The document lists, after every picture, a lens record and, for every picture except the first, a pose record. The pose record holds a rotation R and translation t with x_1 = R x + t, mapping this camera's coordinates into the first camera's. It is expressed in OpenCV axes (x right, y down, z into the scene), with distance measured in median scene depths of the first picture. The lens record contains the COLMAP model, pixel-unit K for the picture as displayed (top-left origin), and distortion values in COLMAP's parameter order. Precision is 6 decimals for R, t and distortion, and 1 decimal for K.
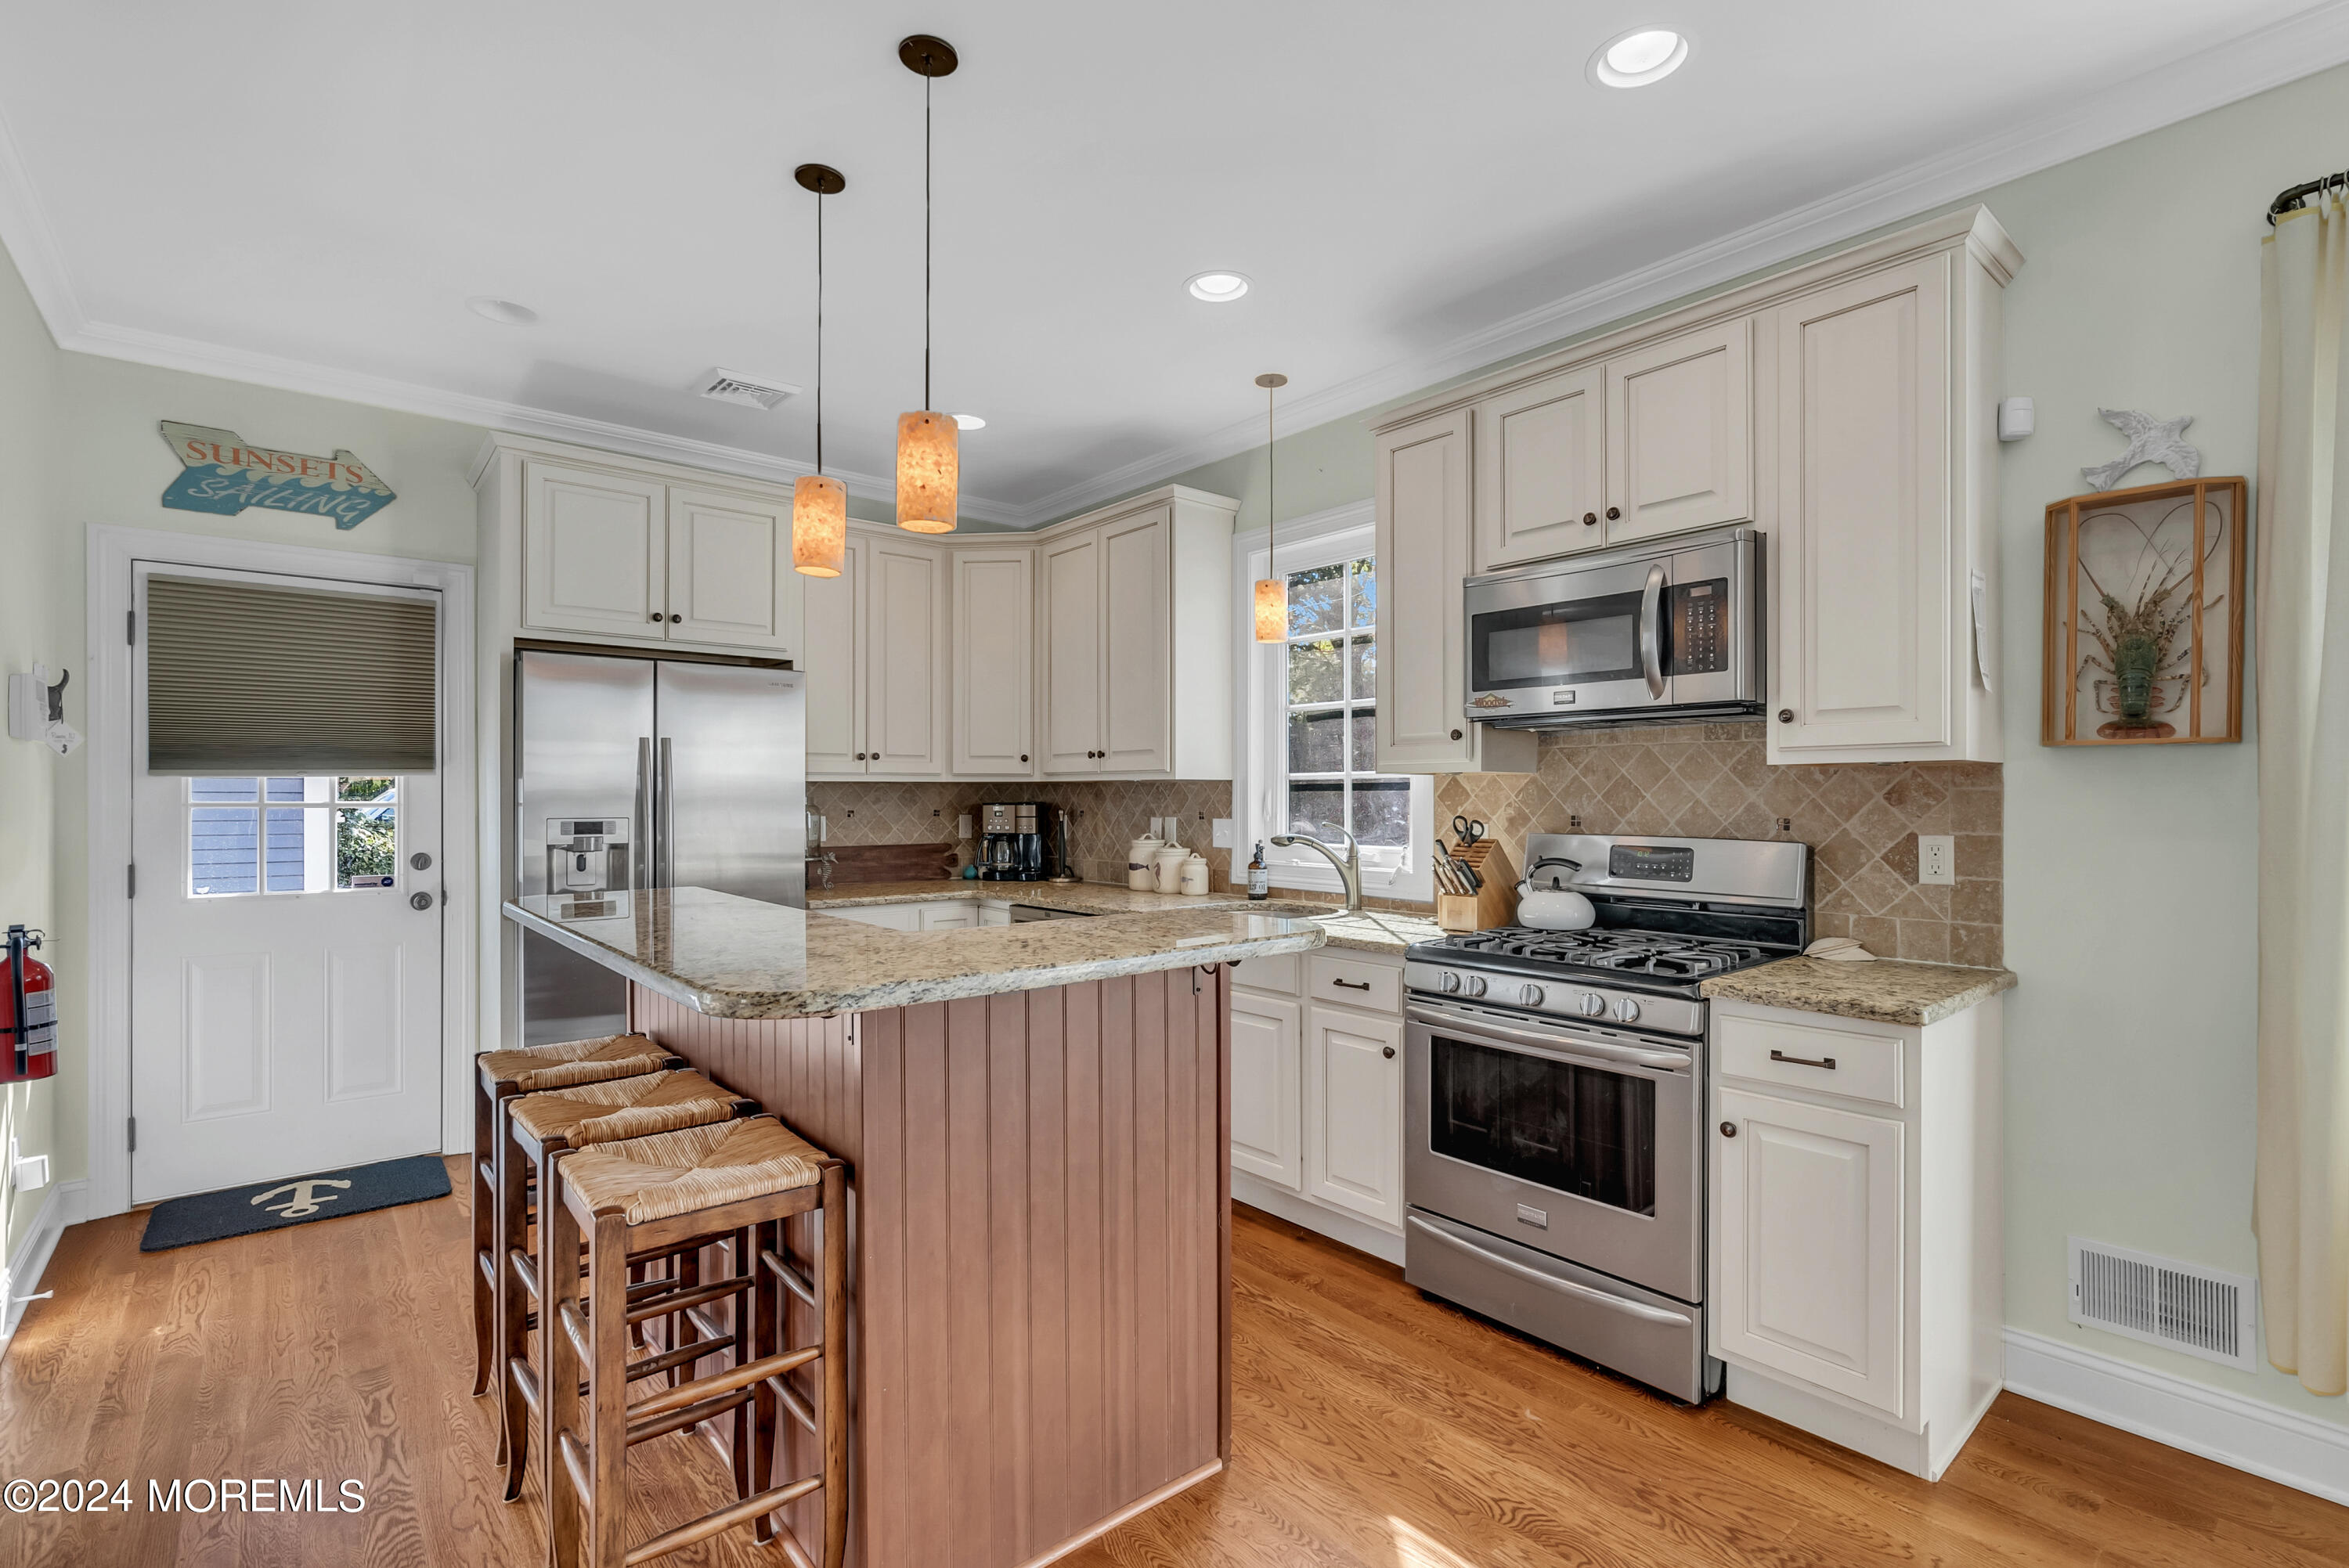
lens RADIAL K [[1065.9, 0, 1183.9], [0, 1065.9, 799.2], [0, 0, 1]] dist [-0.012739, 0.003541]
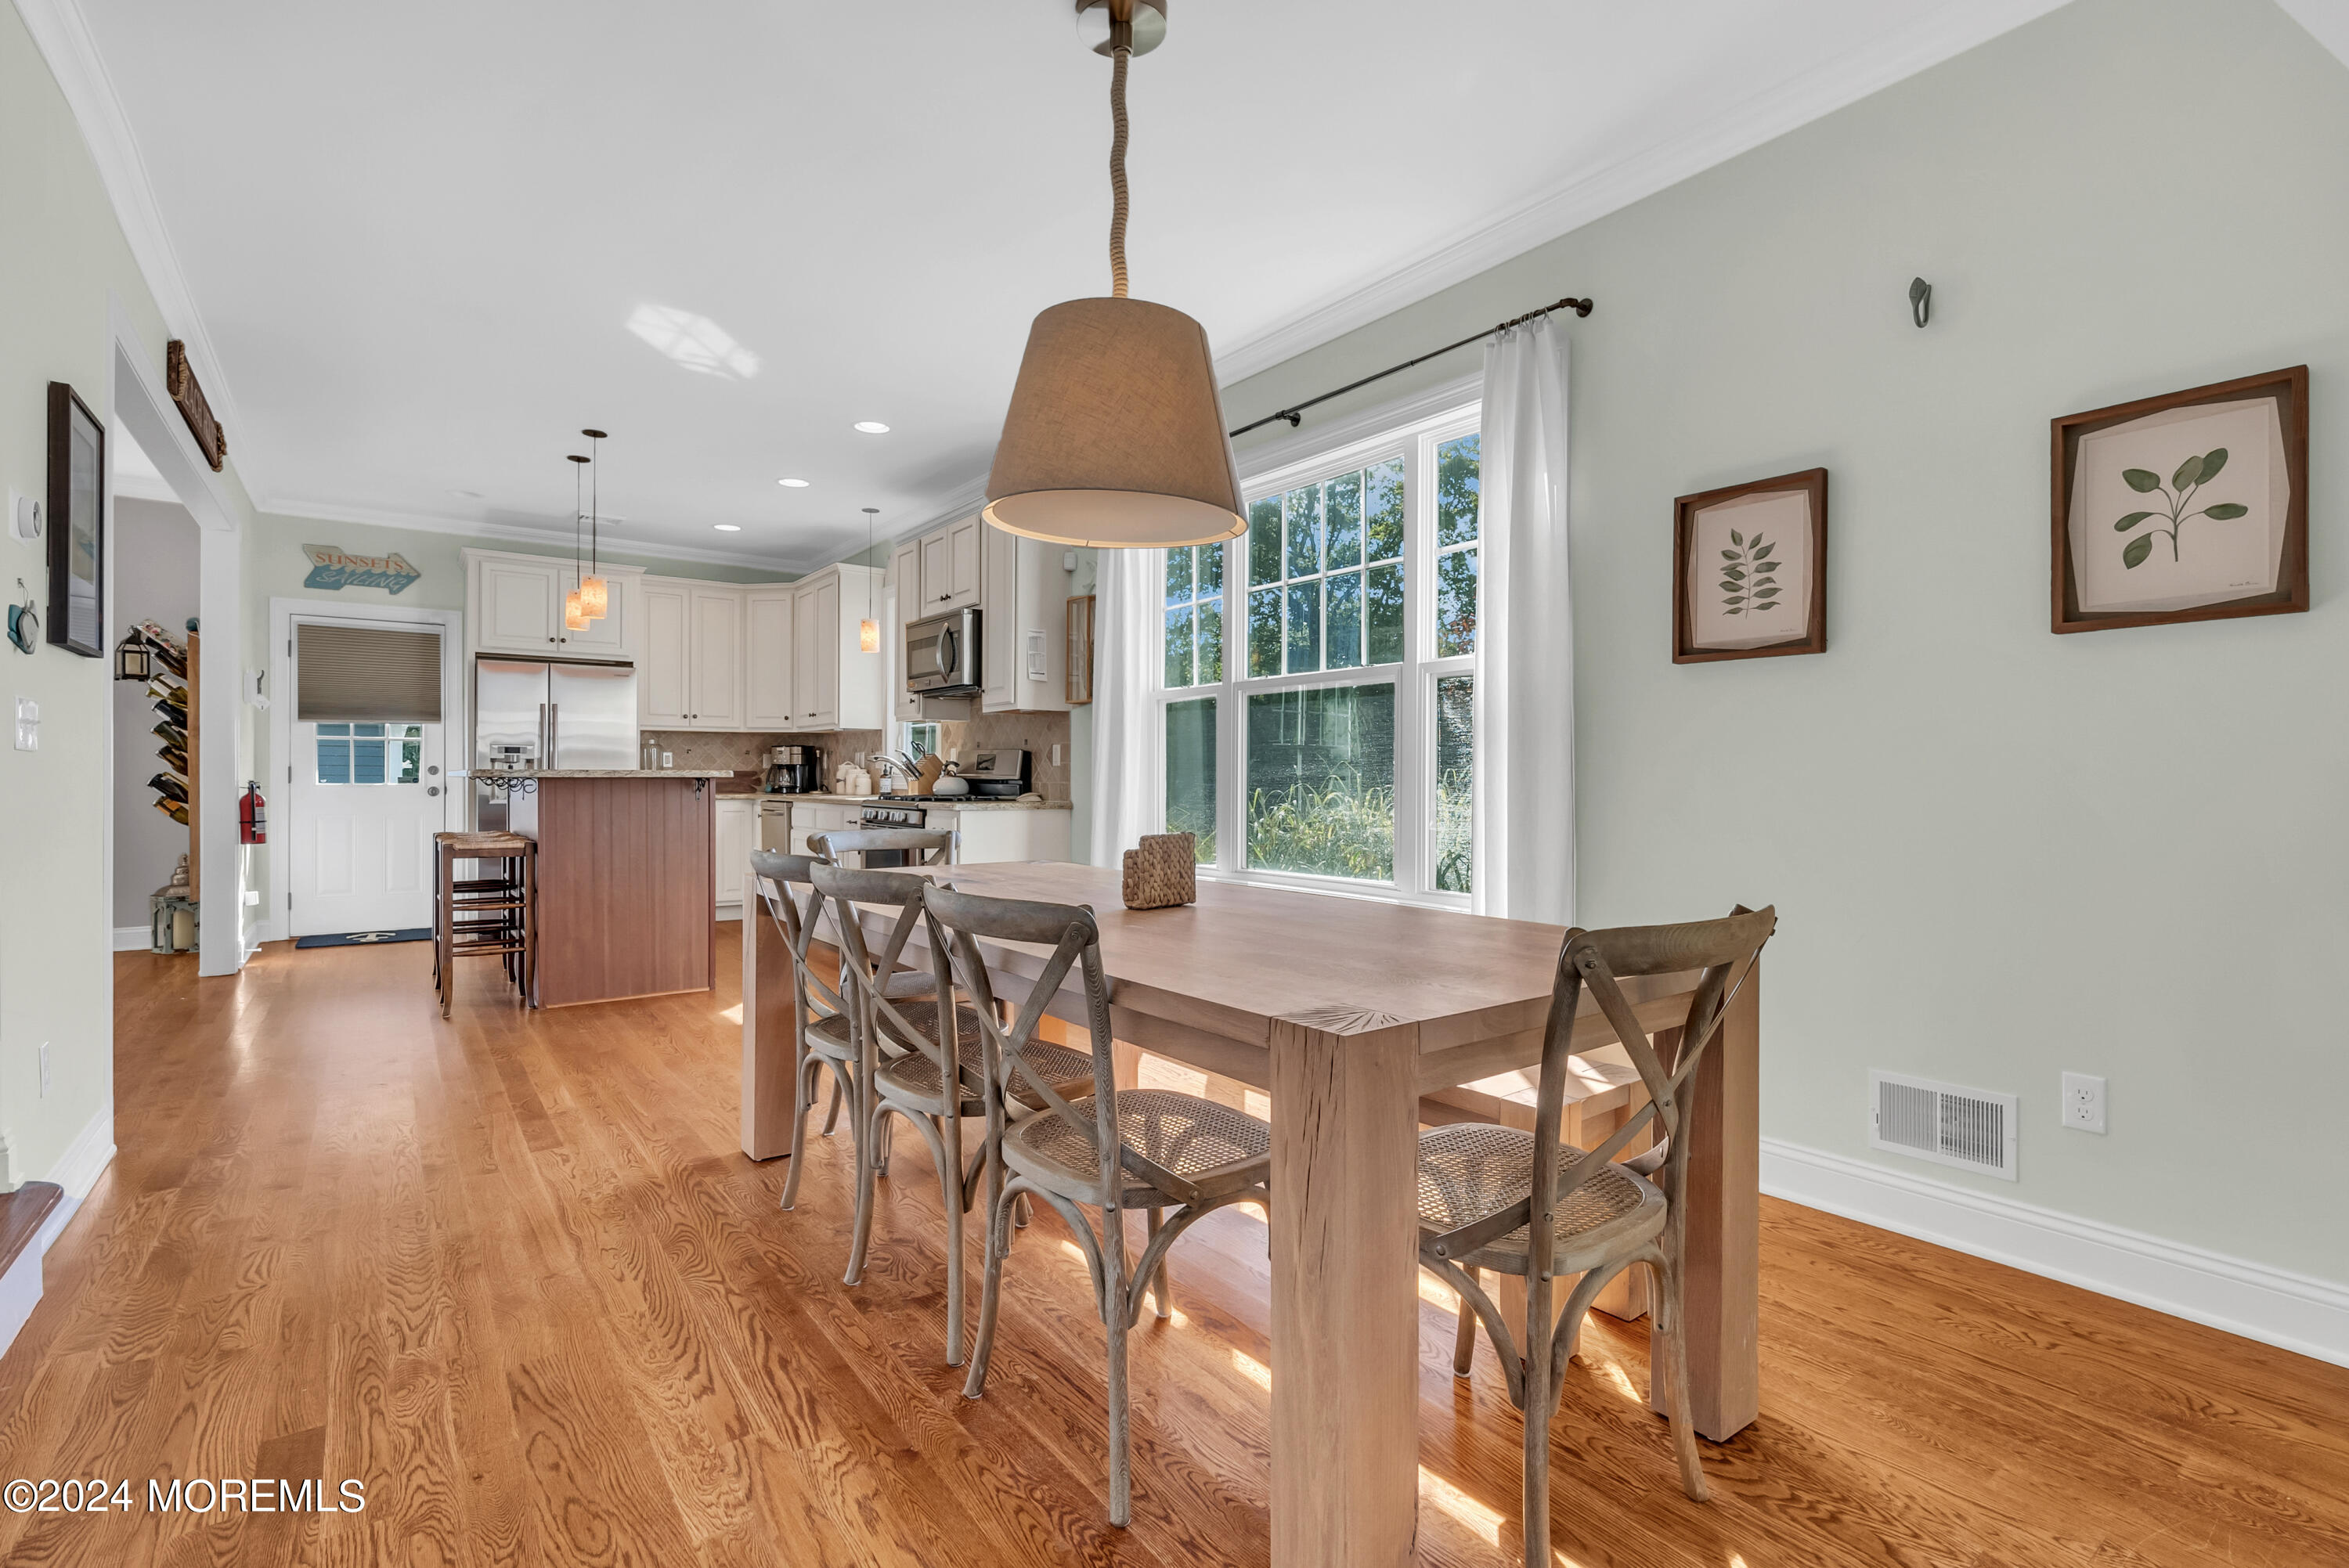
lens RADIAL K [[1065.9, 0, 1183.3], [0, 1065.9, 782.2], [0, 0, 1]] dist [-0.012739, 0.003541]
pose [[0.998248, 0.004015, -0.059037, 0.750621], [-0.003803, 0.999986, 0.003699, 0.071185], [0.059051, -0.003468, 0.998249, -0.833308]]
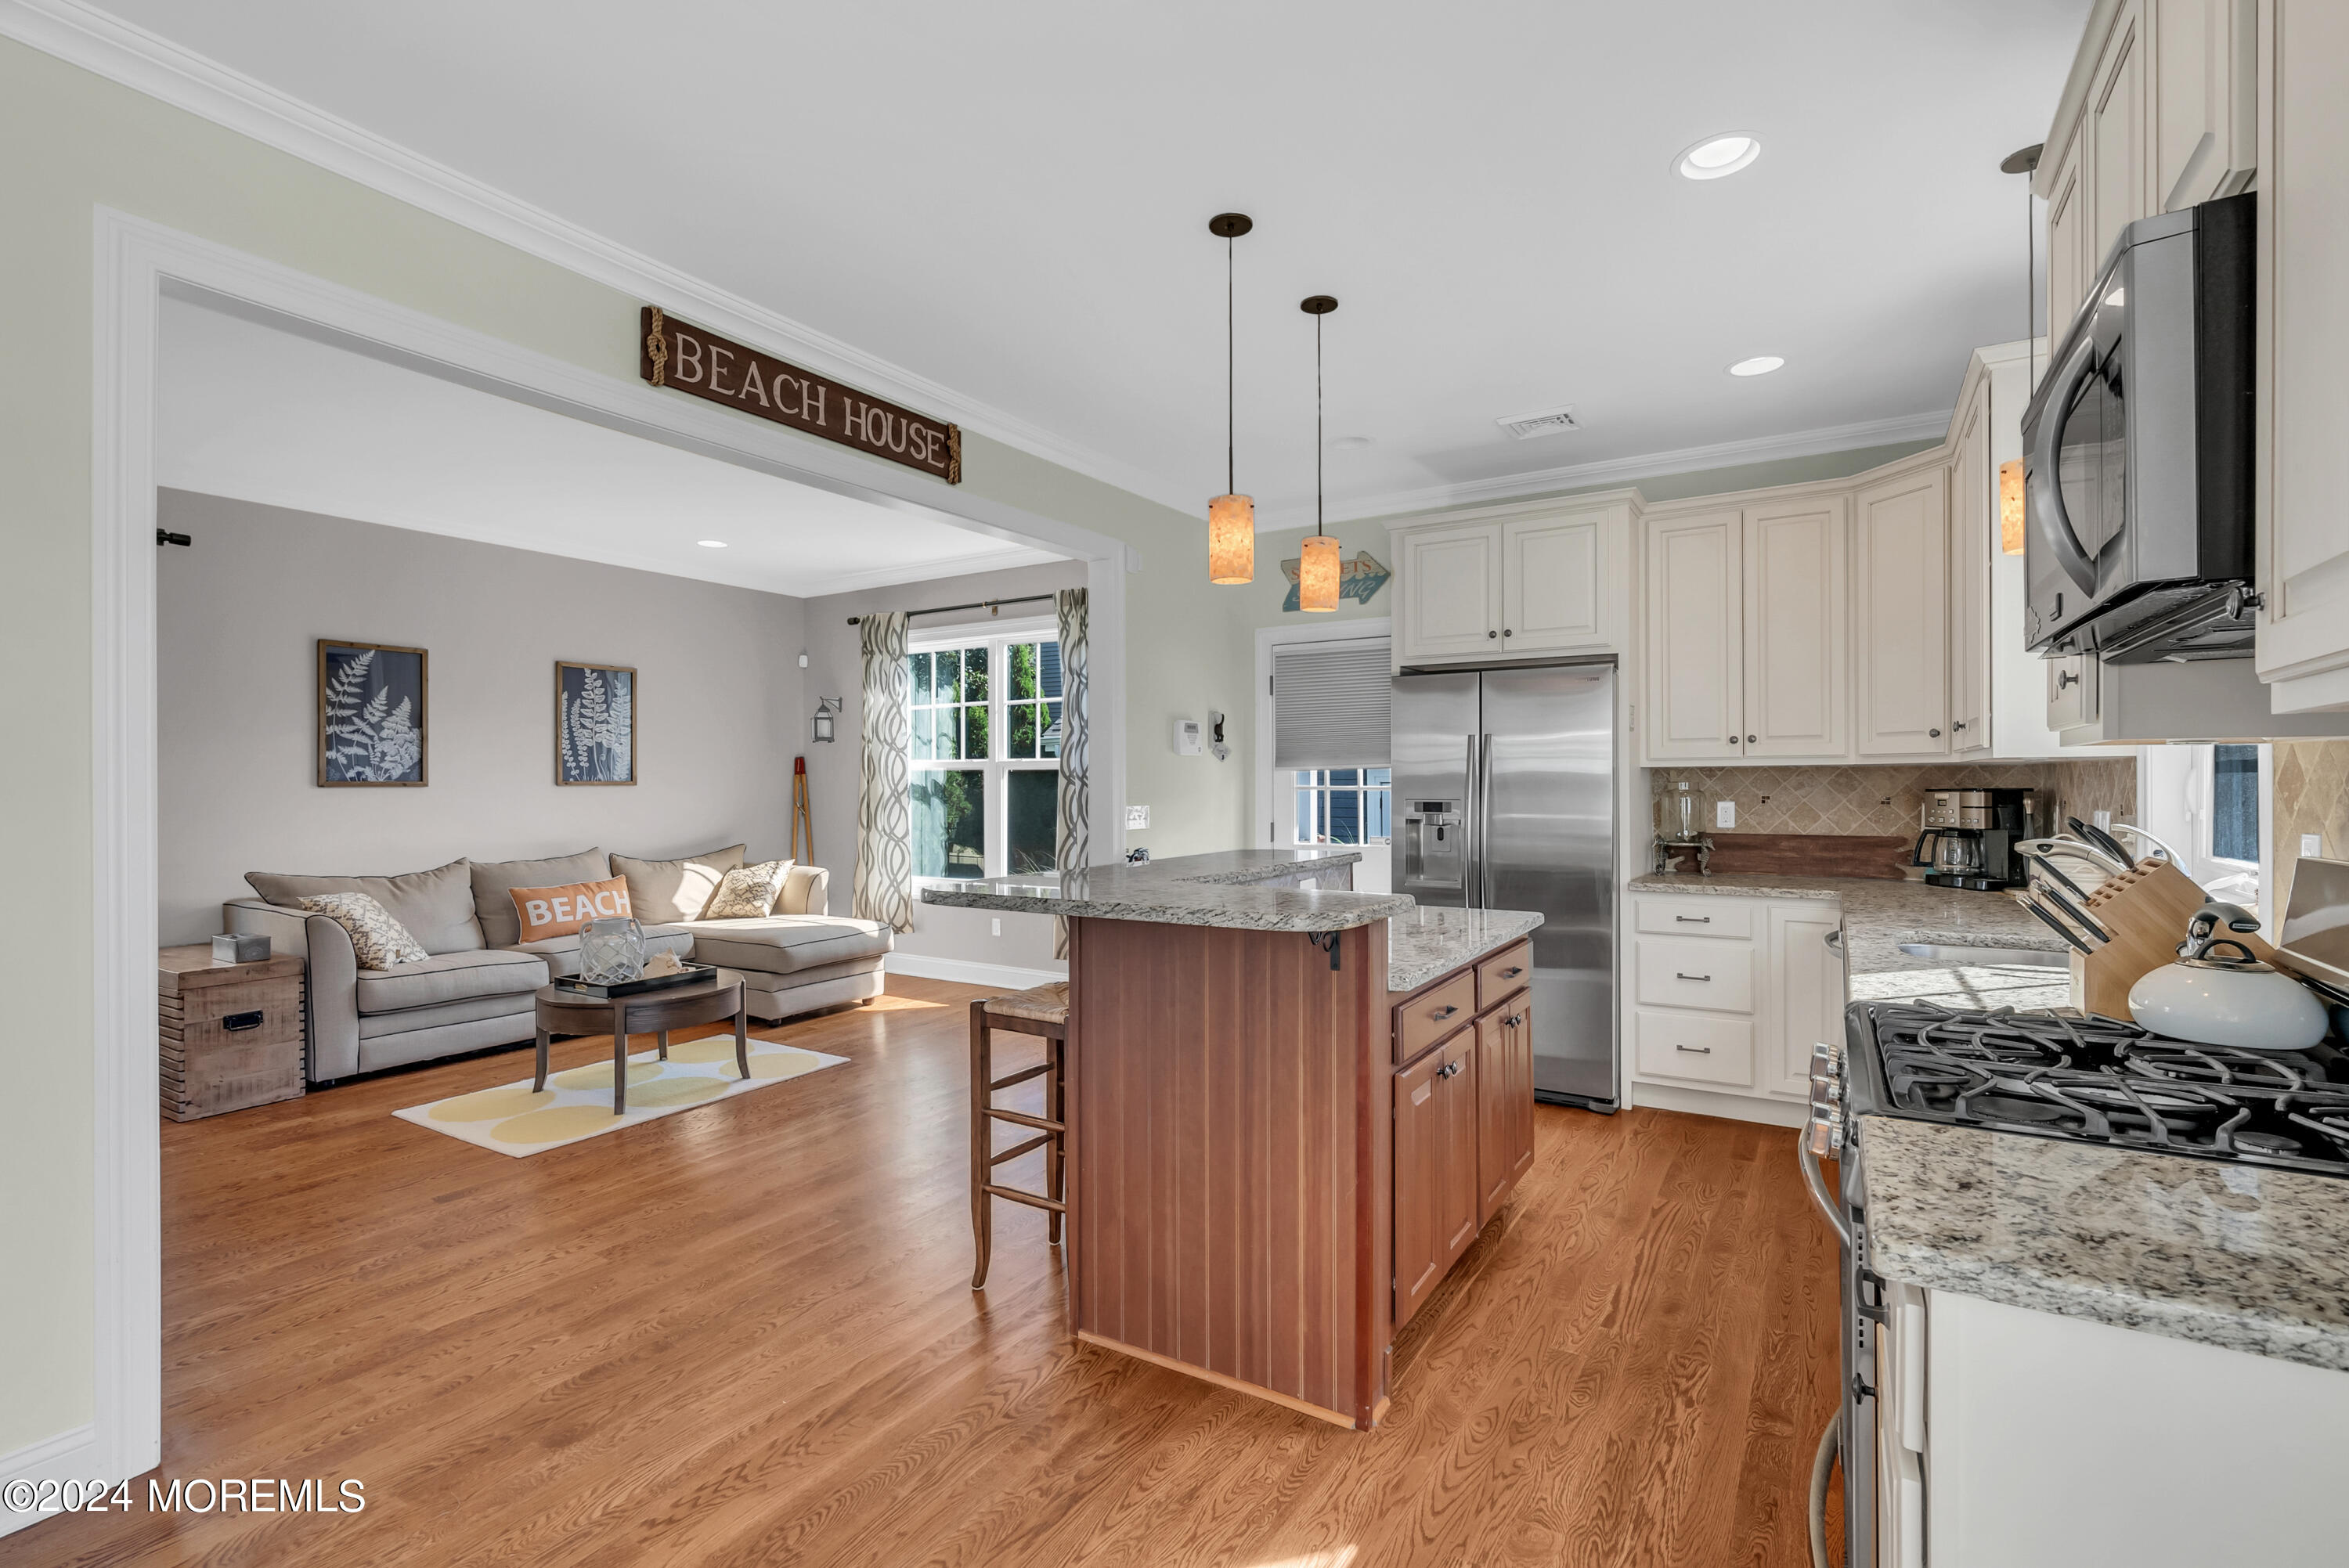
lens RADIAL K [[1065.9, 0, 1172.2], [0, 1065.9, 785.5], [0, 0, 1]] dist [-0.012739, 0.003541]
pose [[0.299952, 0.003067, -0.953949, 0.563732], [0.004406, 0.999980, 0.004601, -0.007222], [0.953944, -0.005583, 0.299933, 0.295758]]
